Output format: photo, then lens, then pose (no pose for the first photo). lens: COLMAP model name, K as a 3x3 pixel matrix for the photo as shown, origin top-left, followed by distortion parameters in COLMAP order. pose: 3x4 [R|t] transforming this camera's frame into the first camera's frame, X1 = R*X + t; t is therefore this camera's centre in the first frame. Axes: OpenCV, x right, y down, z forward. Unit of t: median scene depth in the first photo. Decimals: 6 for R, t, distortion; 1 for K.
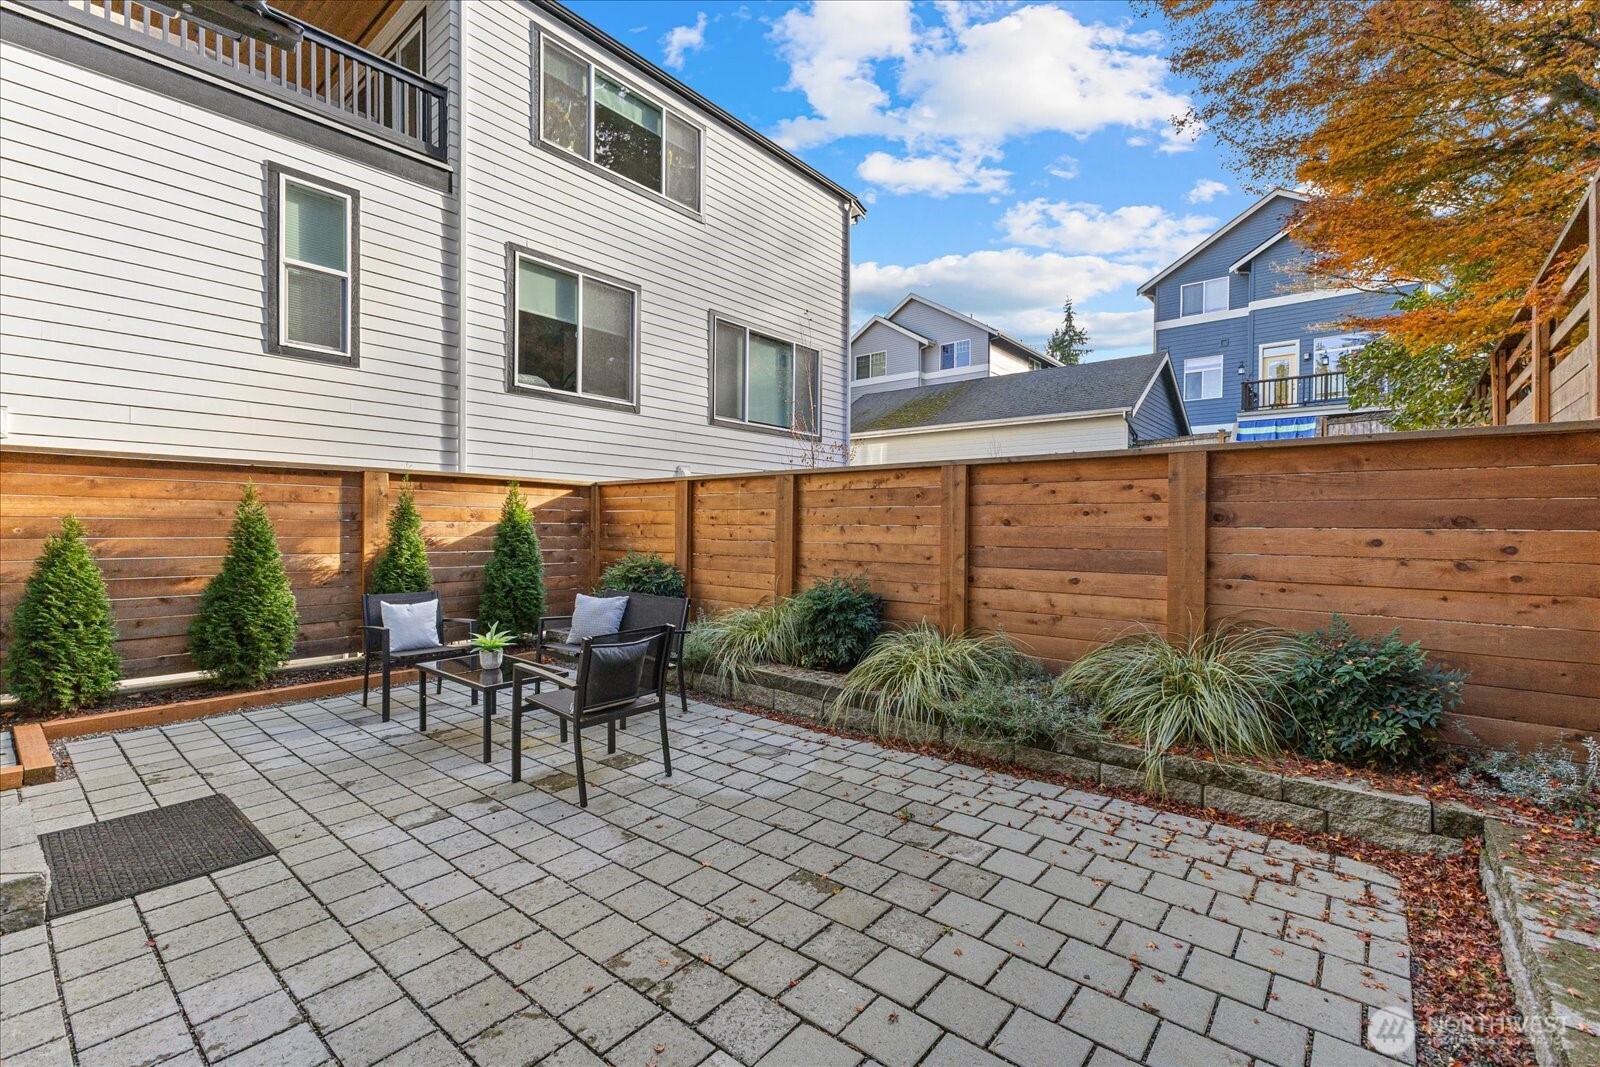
lens RADIAL K [[695.9, 0, 802.6], [0, 695.9, 525.6], [0, 0, 1]] dist [0.011419, -0.000744]
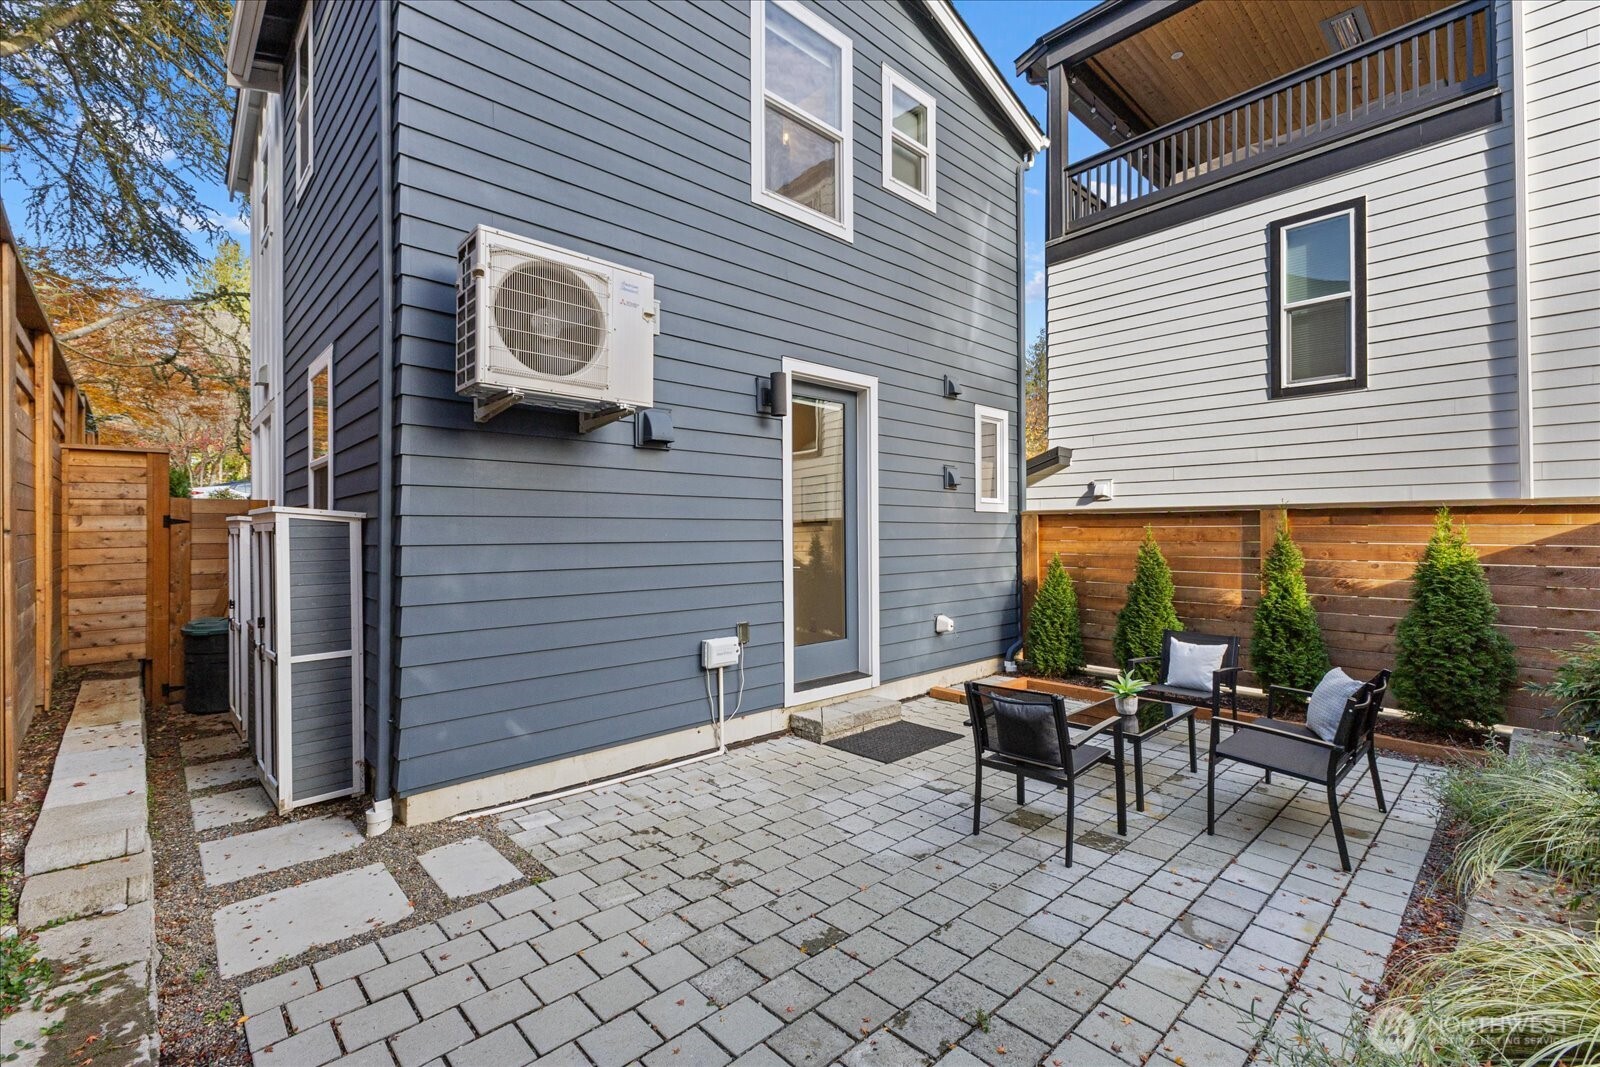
lens RADIAL K [[695.9, 0, 800.4], [0, 695.9, 526.8], [0, 0, 1]] dist [0.011419, -0.000744]
pose [[-0.117838, -0.013108, -0.992946, 0.534106], [0.004541, 0.999895, -0.013739, -0.049995], [0.993022, -0.006128, -0.117767, 0.540682]]
